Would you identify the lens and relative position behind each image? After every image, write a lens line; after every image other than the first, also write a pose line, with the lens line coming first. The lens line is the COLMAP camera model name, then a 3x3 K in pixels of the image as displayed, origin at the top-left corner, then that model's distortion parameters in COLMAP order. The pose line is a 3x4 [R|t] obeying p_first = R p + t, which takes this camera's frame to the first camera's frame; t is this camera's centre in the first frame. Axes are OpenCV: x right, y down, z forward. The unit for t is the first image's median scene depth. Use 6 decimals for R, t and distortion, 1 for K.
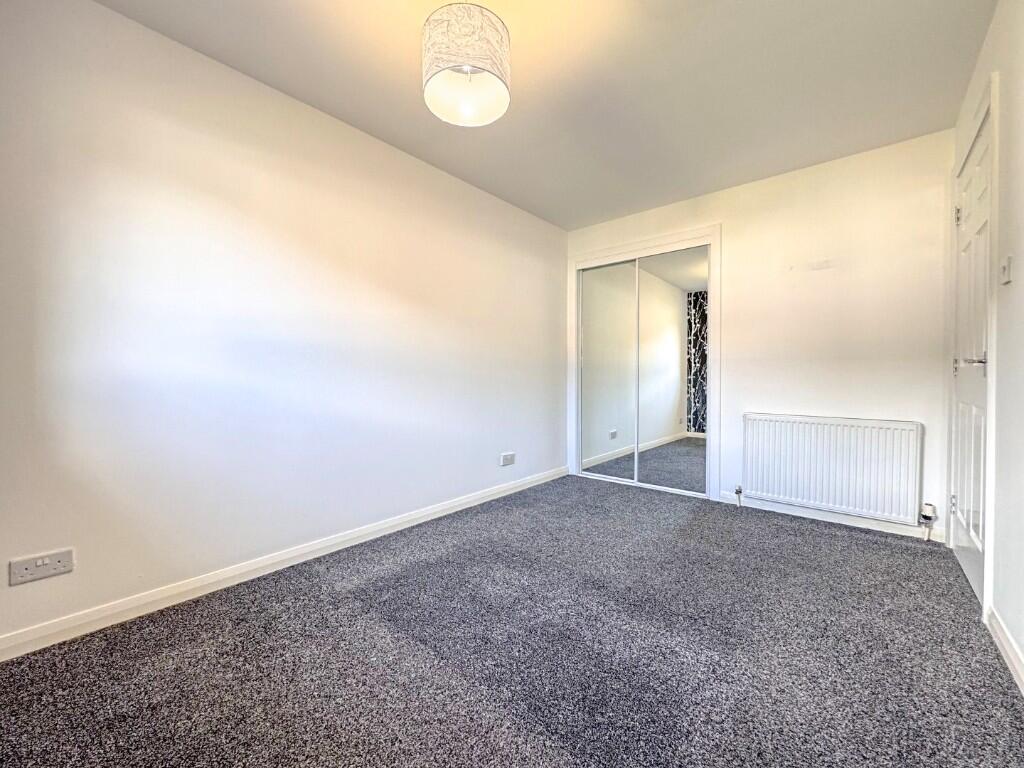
lens RADIAL K [[407.9, 0, 511.0], [0, 407.9, 383.7], [0, 0, 1]] dist [-0.002947, -0.000307]
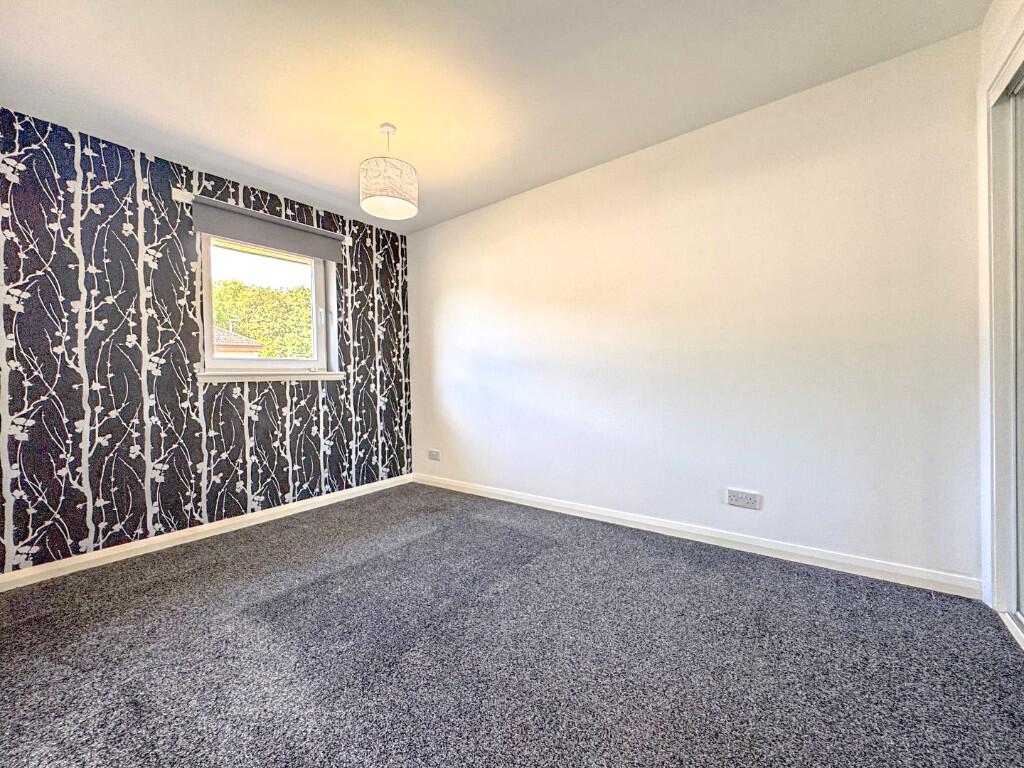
lens RADIAL K [[407.9, 0, 510.8], [0, 407.9, 382.5], [0, 0, 1]] dist [-0.002947, -0.000307]
pose [[0.058315, 0.011835, -0.998228, 0.786034], [0.007375, 0.999897, 0.012286, -0.021728], [0.998271, -0.008078, 0.058222, 0.716559]]
